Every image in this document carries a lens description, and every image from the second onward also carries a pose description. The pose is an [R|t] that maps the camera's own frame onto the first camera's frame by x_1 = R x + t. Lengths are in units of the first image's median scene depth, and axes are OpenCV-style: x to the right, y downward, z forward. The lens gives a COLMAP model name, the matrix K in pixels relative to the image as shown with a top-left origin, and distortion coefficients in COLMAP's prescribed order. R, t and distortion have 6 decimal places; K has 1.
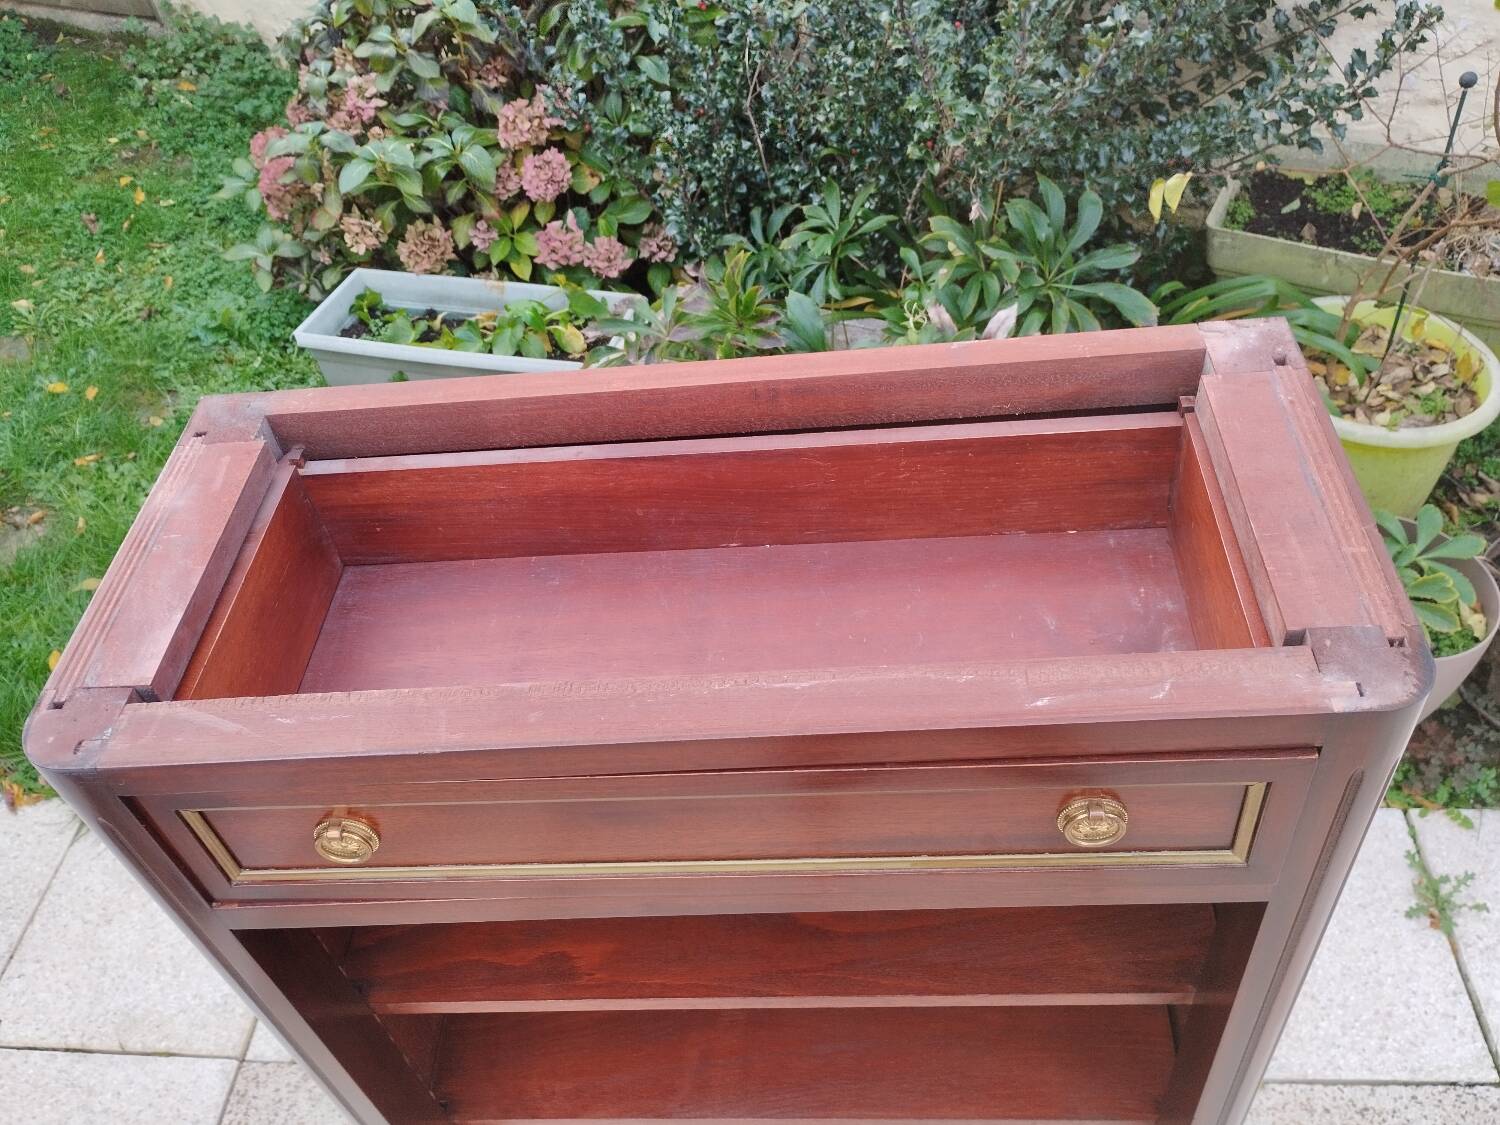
lens RADIAL K [[1274.5, 0, 750.0], [0, 1274.5, 562.5], [0, 0, 1]] dist [0.058446, -0.087420]
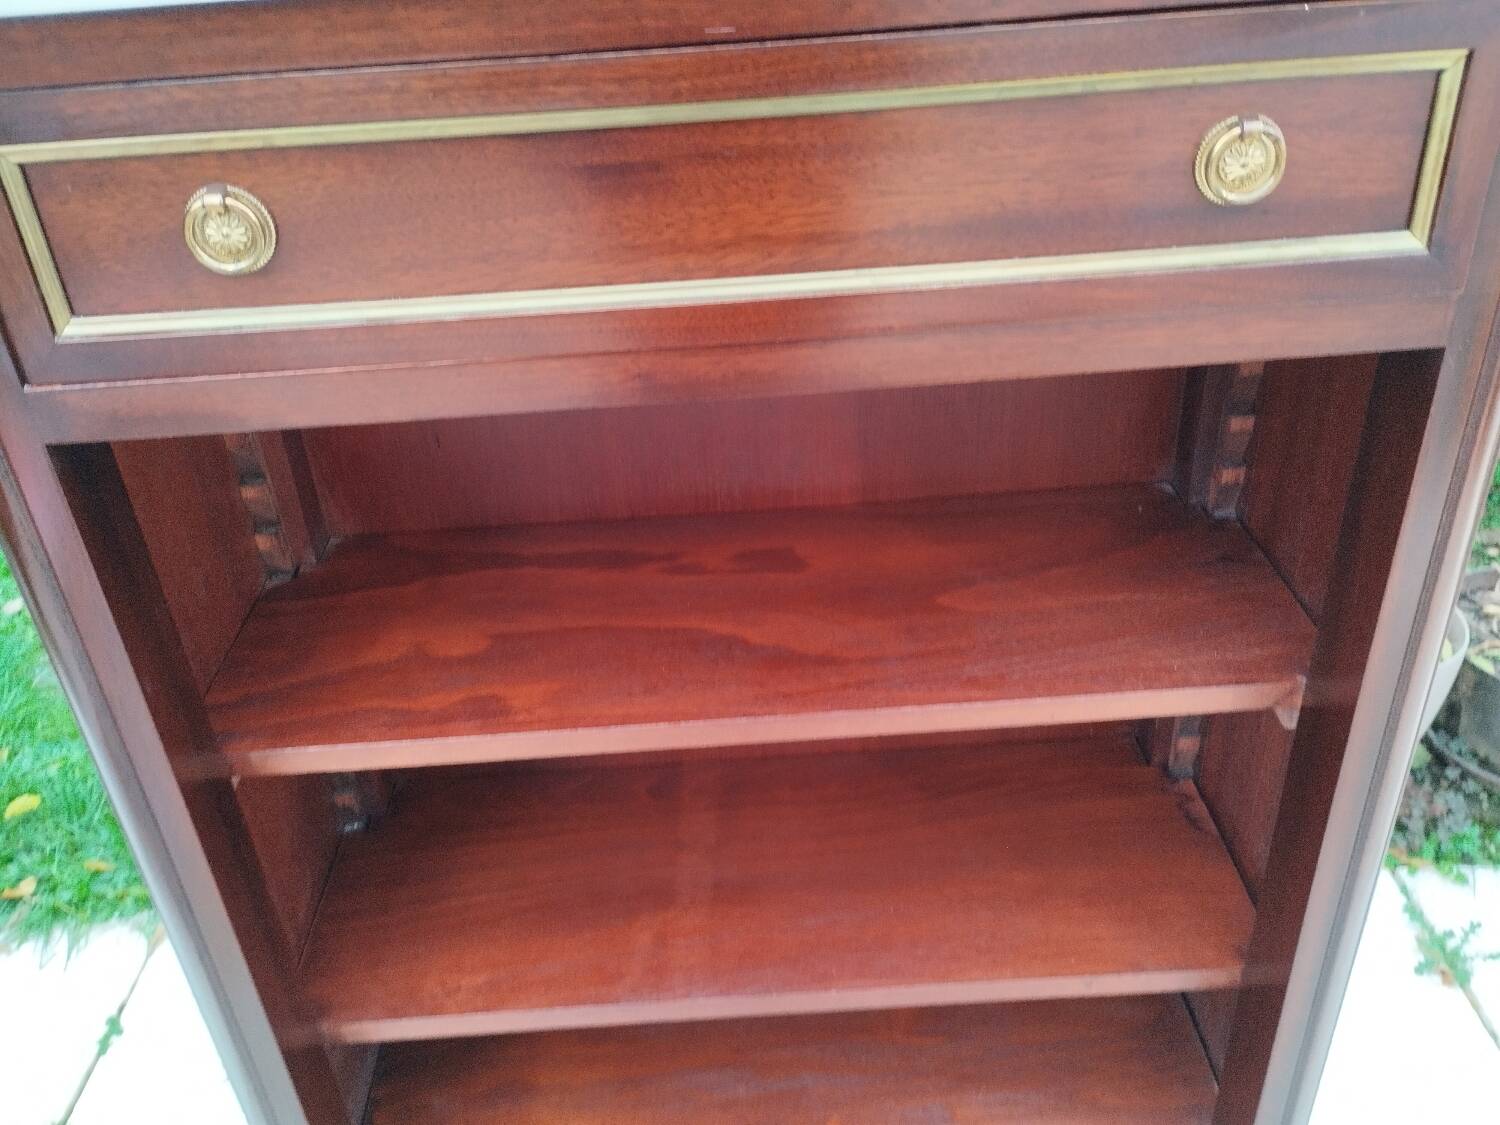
lens RADIAL K [[1266.4, 0, 750.0], [0, 1266.4, 562.5], [0, 0, 1]] dist [0.065081, -0.098258]
pose [[0.995718, 0.008510, 0.092053, -0.019979], [0.014575, 0.968849, -0.247222, 0.132103], [-0.091290, 0.247505, 0.964576, 0.074230]]
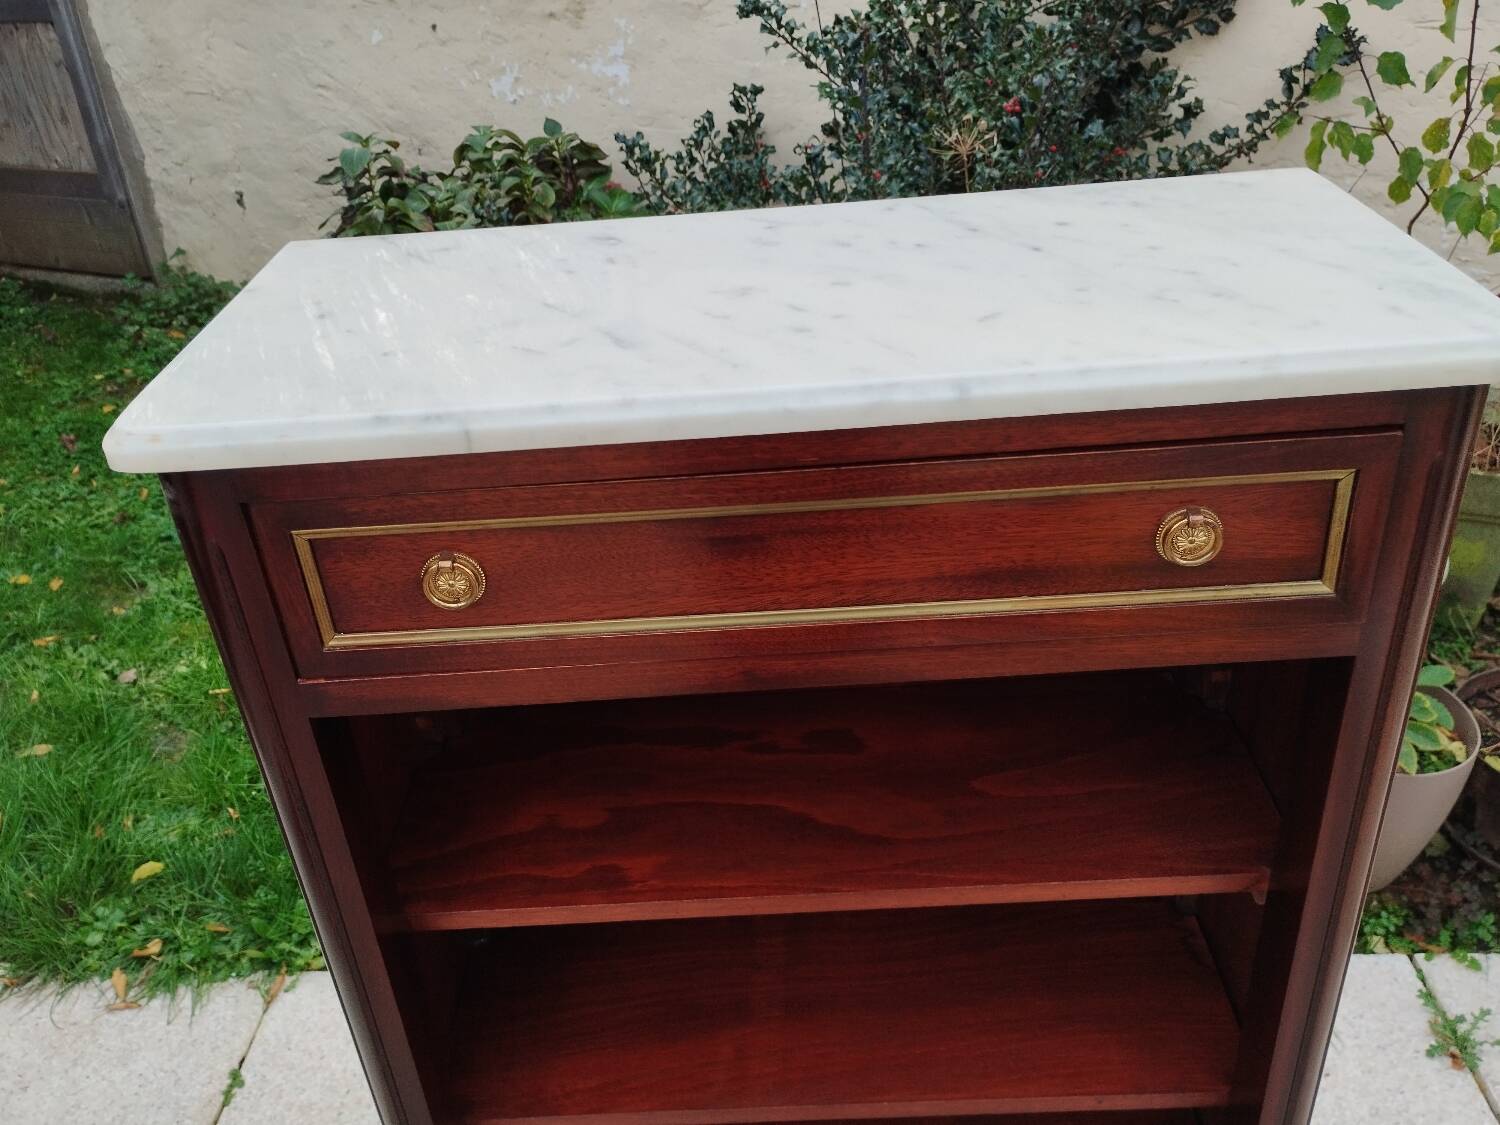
lens RADIAL K [[1281.3, 0, 750.0], [0, 1281.3, 562.5], [0, 0, 1]] dist [0.072377, -0.104648]
pose [[0.998461, 0.016113, 0.053058, -0.031060], [-0.001961, 0.966515, -0.256604, 0.105105], [-0.055416, 0.256105, 0.965059, 0.002608]]
